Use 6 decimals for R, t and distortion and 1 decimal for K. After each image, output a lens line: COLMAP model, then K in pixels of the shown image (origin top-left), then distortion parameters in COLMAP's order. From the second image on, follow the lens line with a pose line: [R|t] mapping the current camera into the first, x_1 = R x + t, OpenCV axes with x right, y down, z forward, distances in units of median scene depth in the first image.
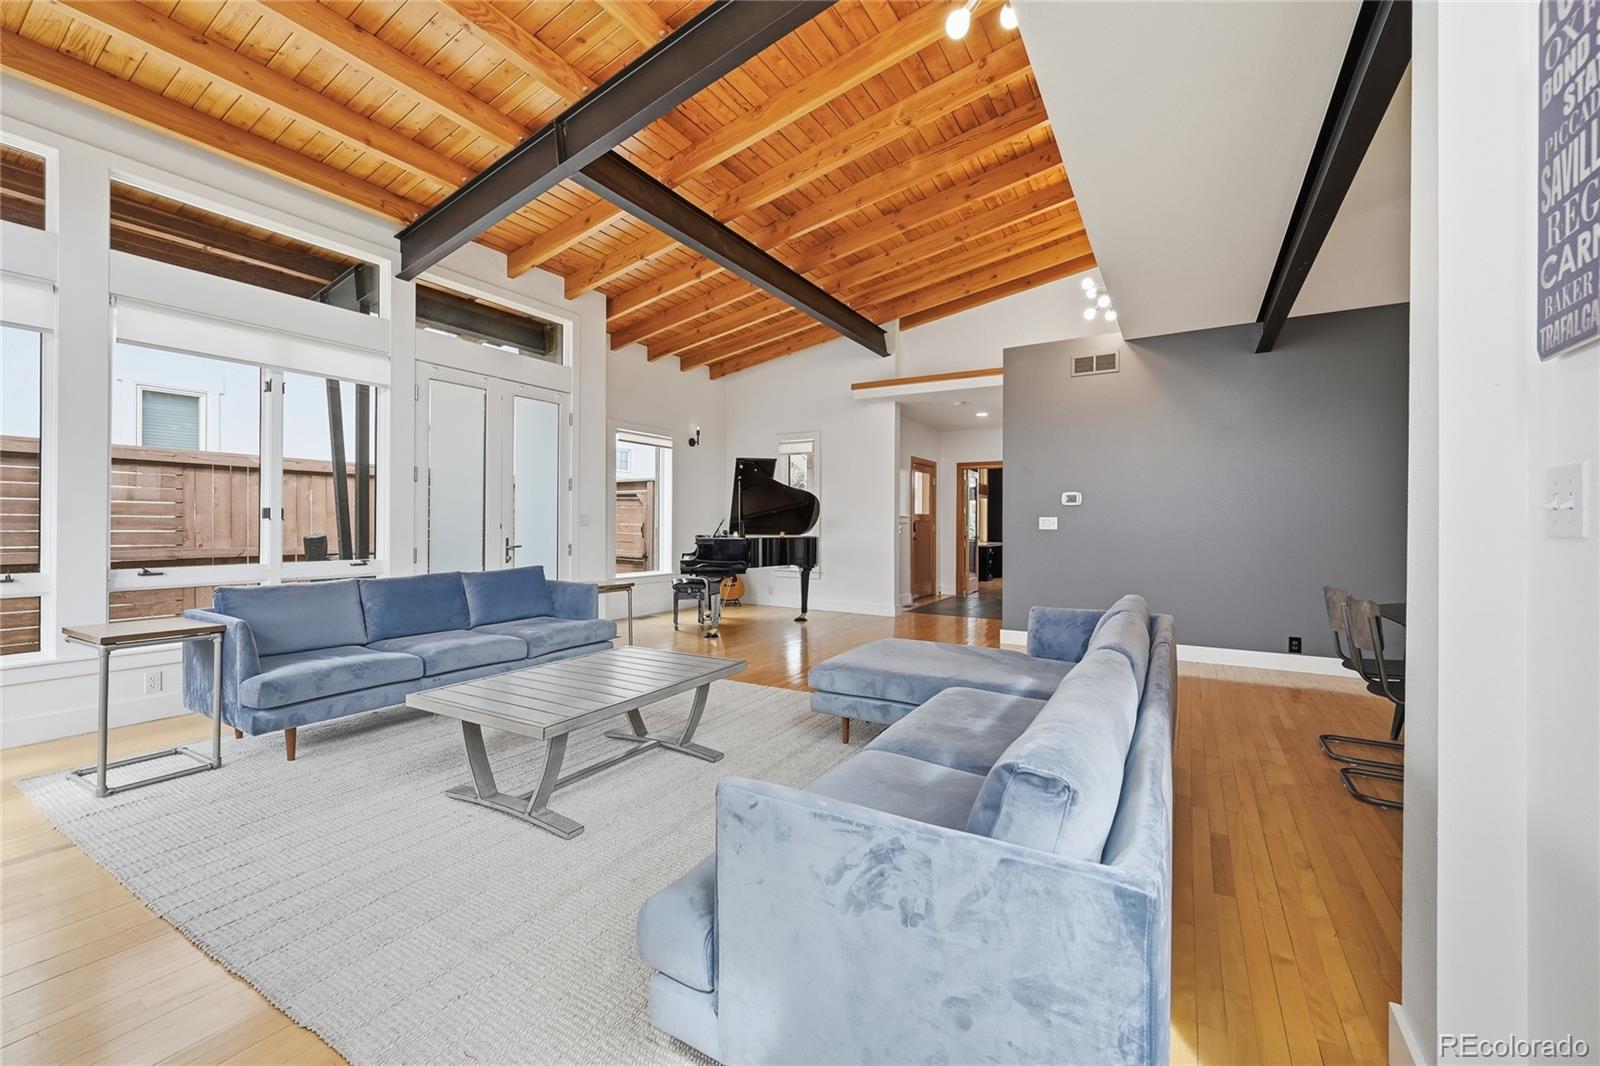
lens RADIAL K [[635.4, 0, 800.9], [0, 635.4, 524.2], [0, 0, 1]] dist [-0.001661, 0.000067]
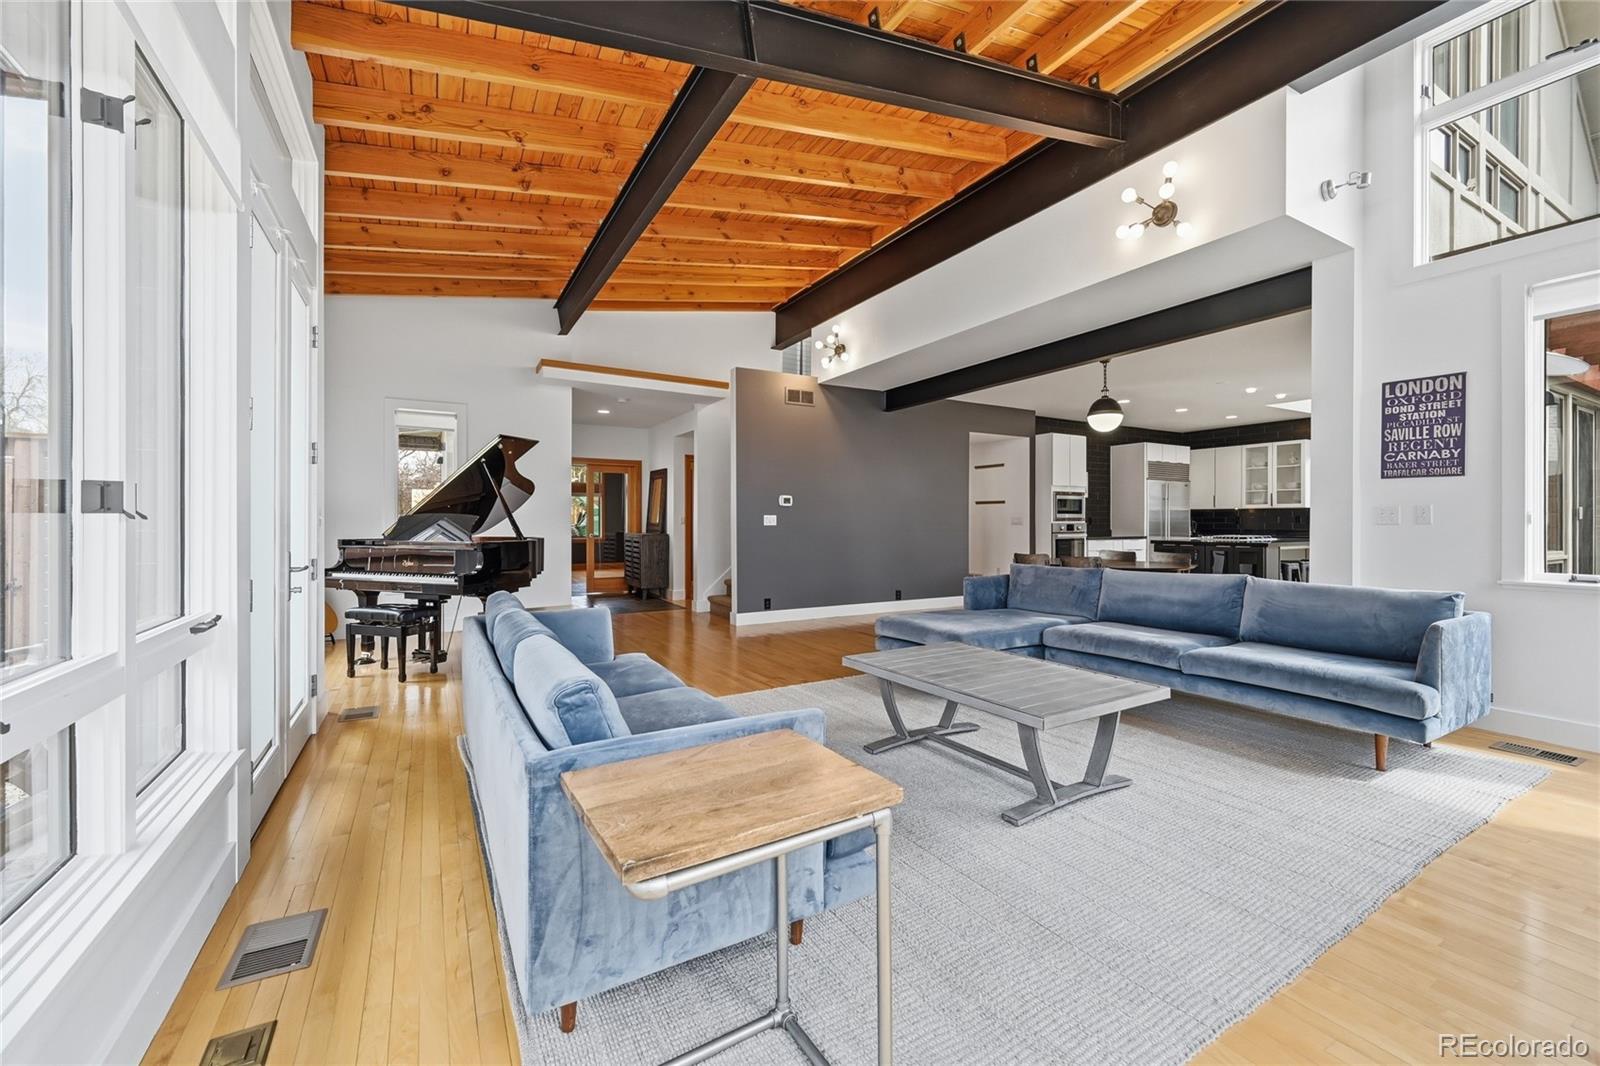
lens RADIAL K [[635.4, 0, 794.5], [0, 635.4, 526.0], [0, 0, 1]] dist [-0.001661, 0.000067]
pose [[0.494489, -0.010269, 0.869123, -0.649506], [0.001878, 0.999940, 0.010746, -0.003943], [-0.869182, -0.003682, 0.494478, 0.360839]]
